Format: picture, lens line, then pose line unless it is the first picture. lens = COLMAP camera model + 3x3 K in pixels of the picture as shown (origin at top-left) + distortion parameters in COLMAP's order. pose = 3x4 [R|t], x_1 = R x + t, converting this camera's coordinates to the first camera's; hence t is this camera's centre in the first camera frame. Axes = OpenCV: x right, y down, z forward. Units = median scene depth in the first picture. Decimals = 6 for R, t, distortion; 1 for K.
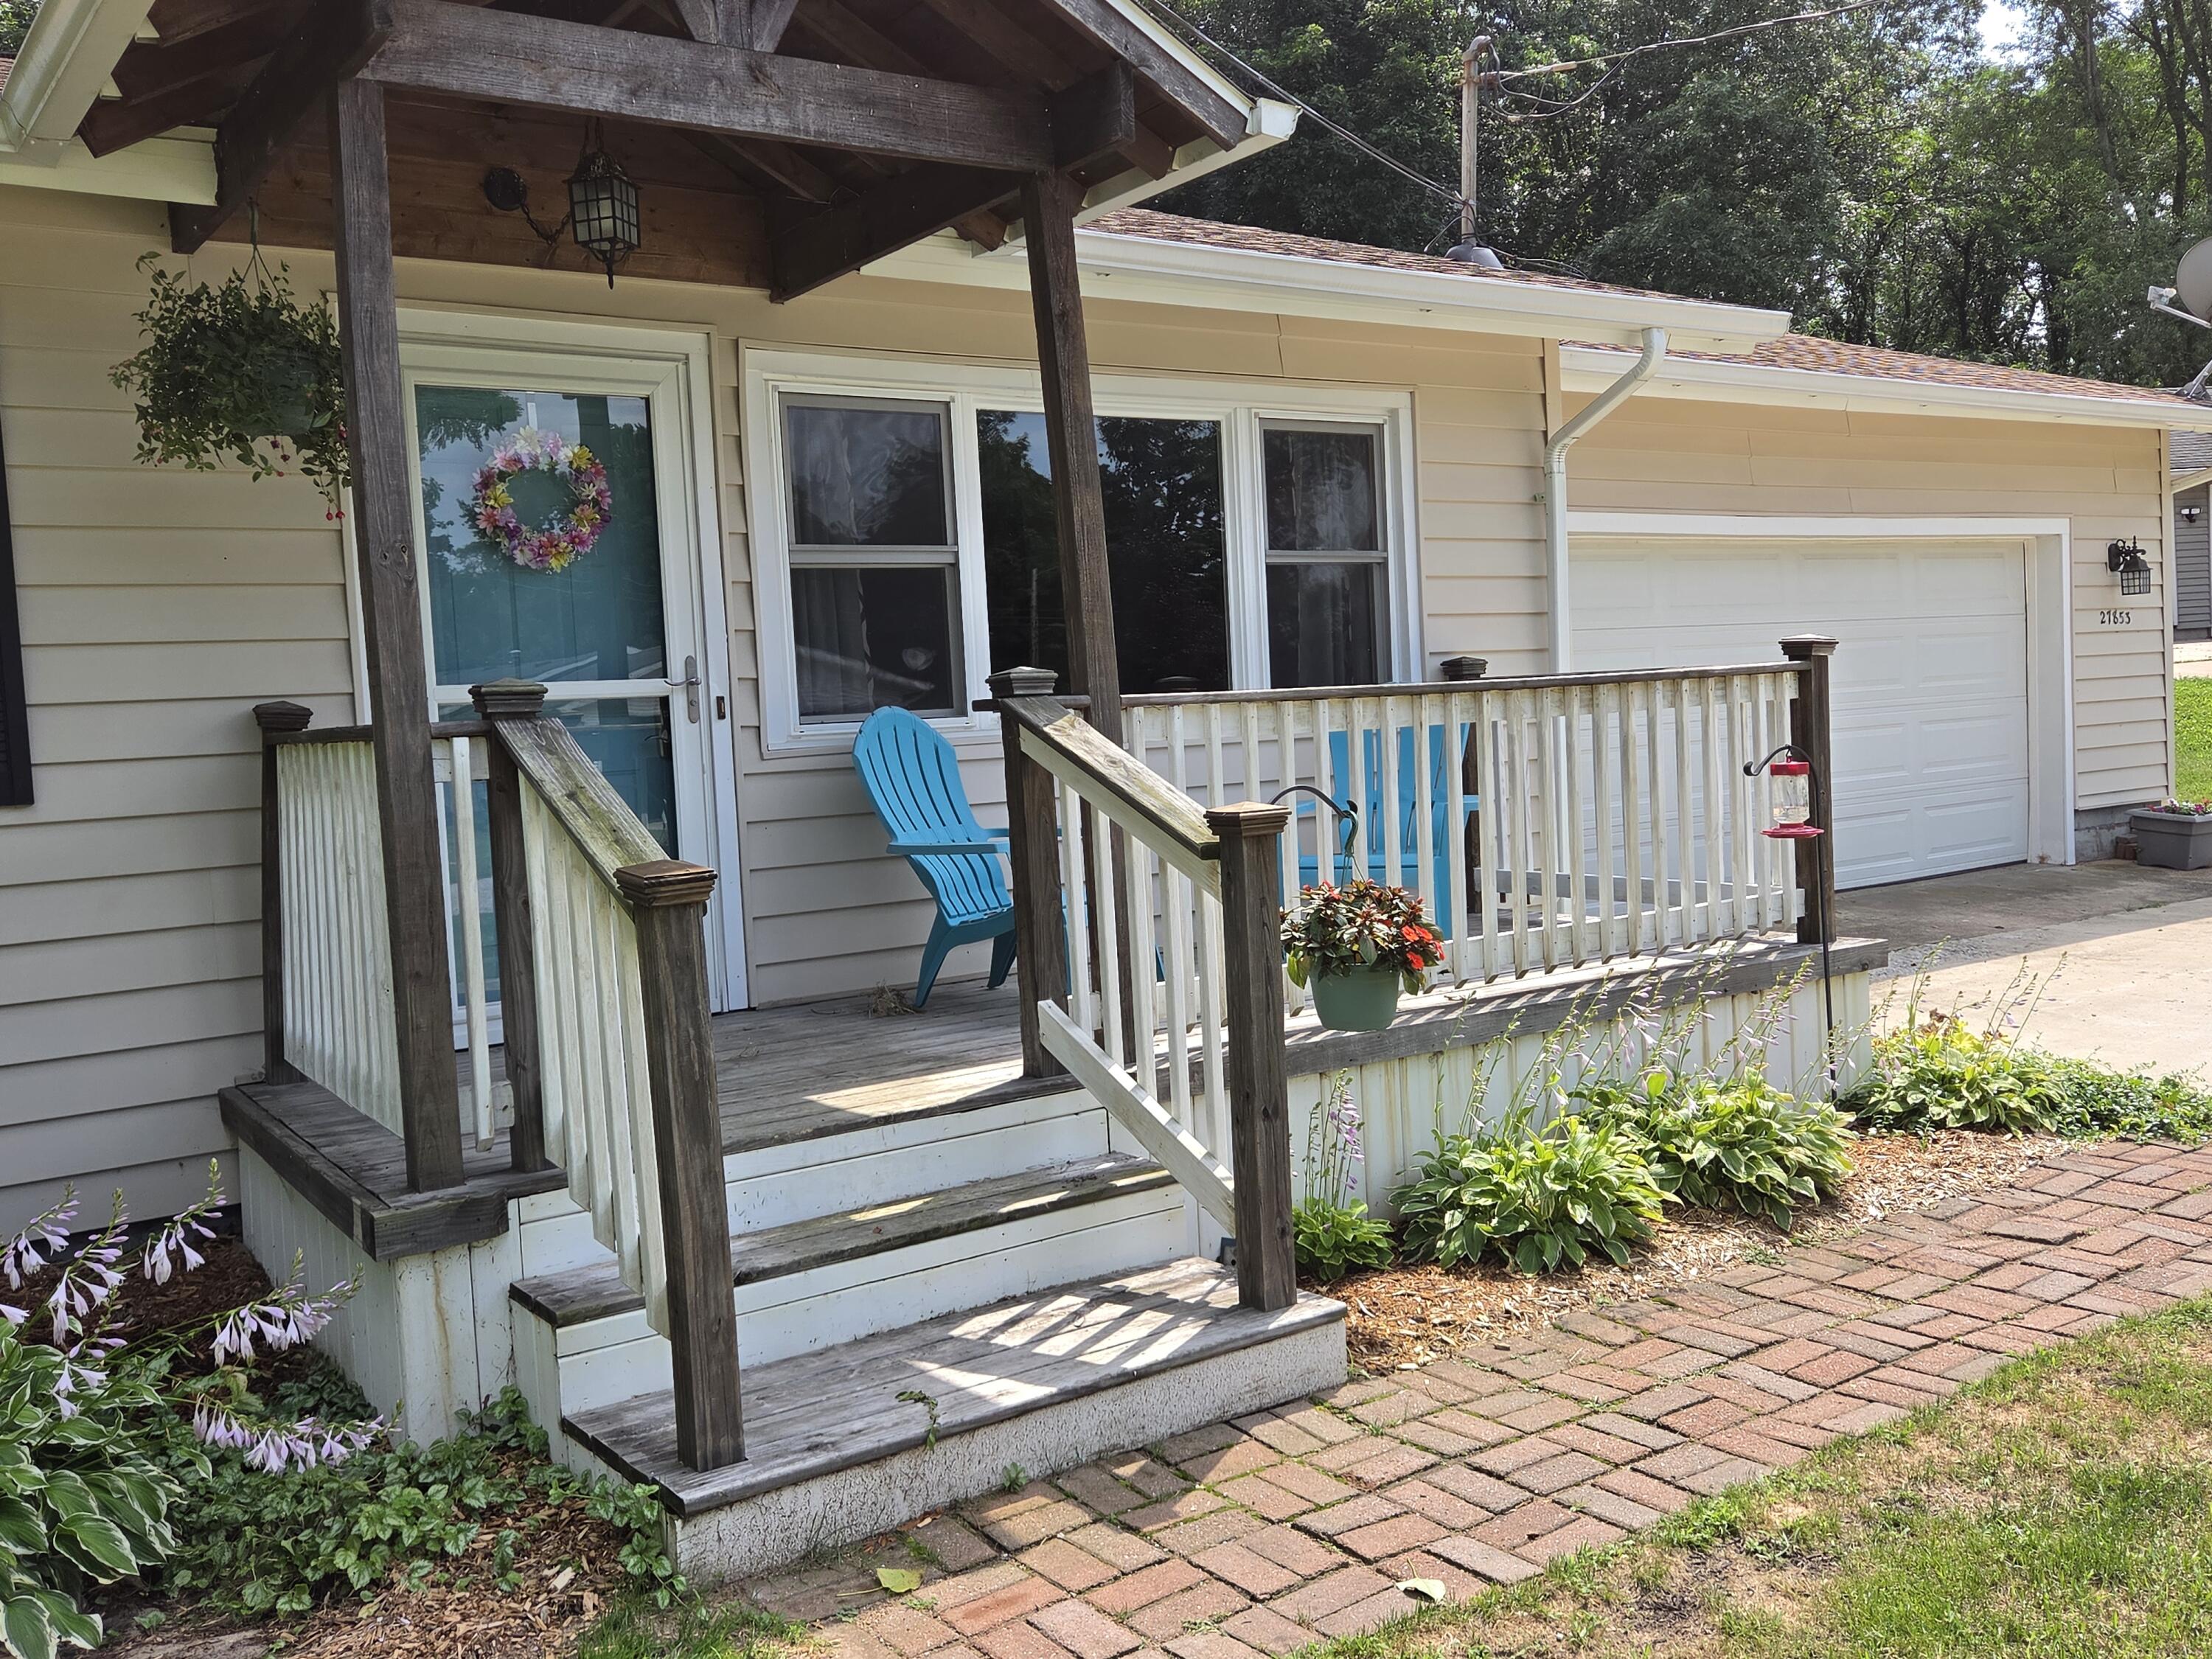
lens RADIAL K [[1953.2, 0, 1109.5], [0, 1953.2, 822.0], [0, 0, 1]] dist [0.091571, -0.003762]
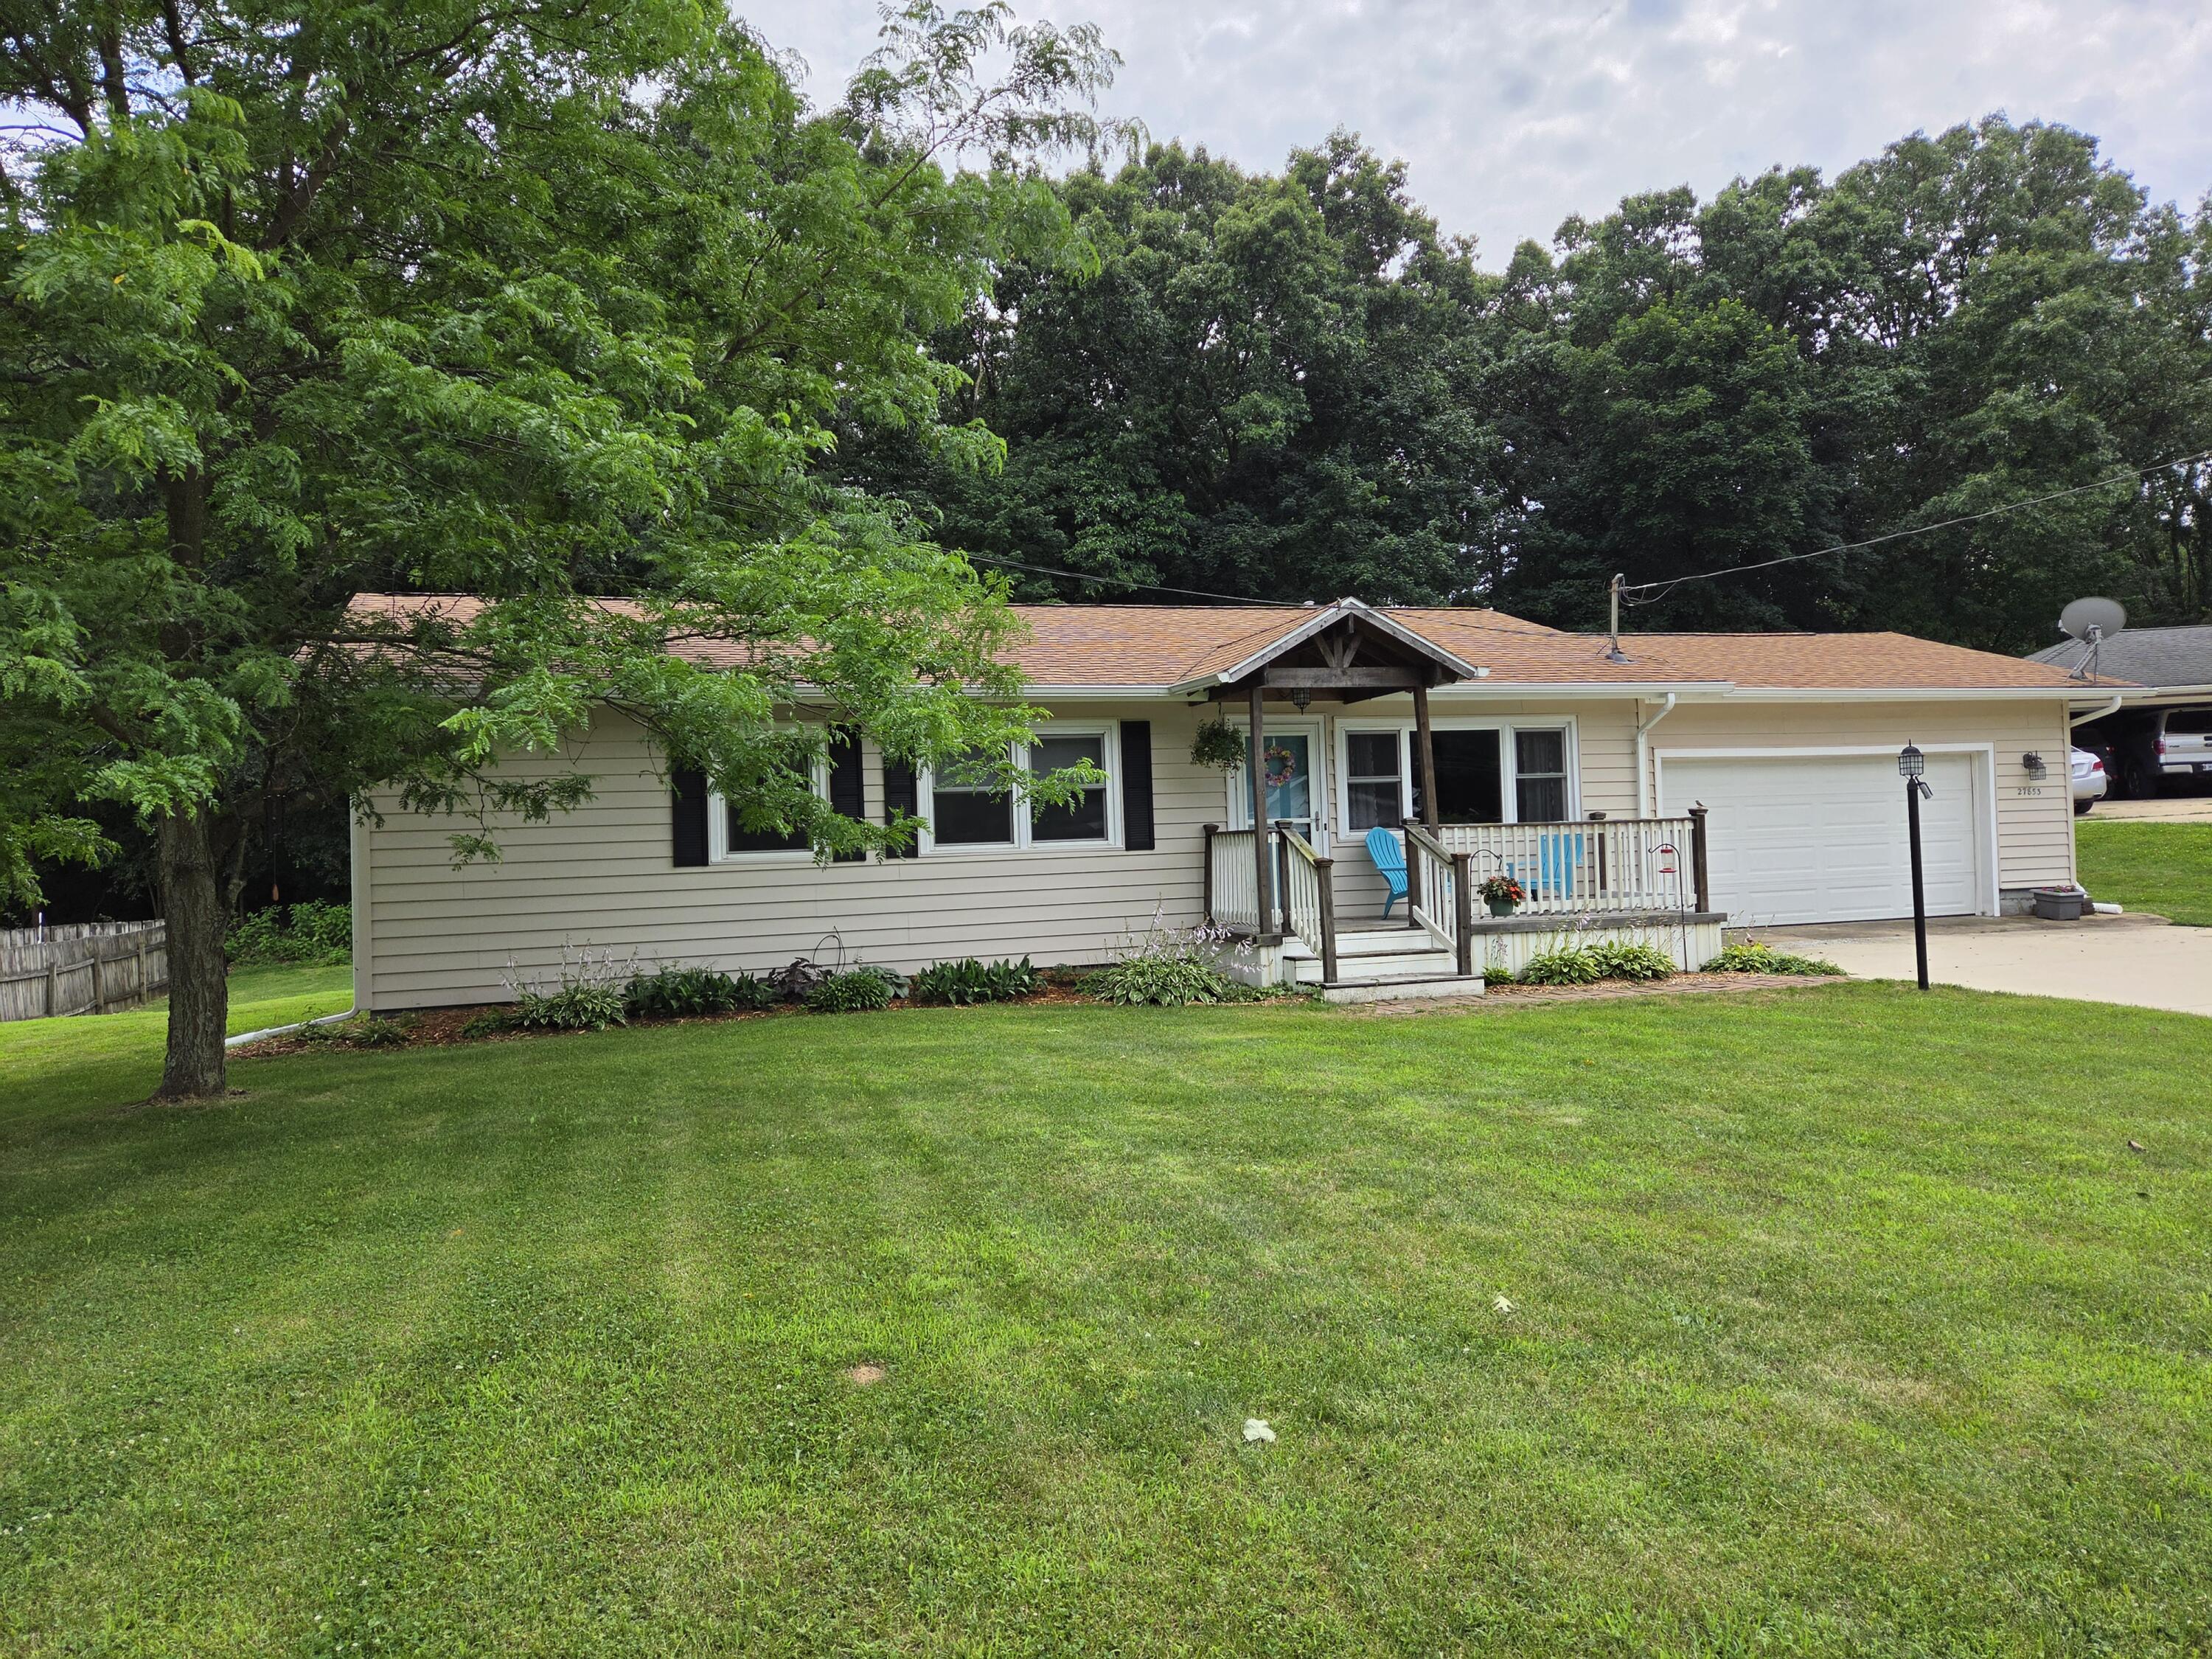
lens RADIAL K [[1480.5, 0, 1067.8], [0, 1480.5, 787.0], [0, 0, 1]] dist [0.043531, -0.041191]
pose [[0.942924, 0.004993, -0.332971, 0.225046], [-0.033318, 0.996285, -0.079410, 0.089239], [0.331338, 0.085971, 0.939587, -1.509389]]
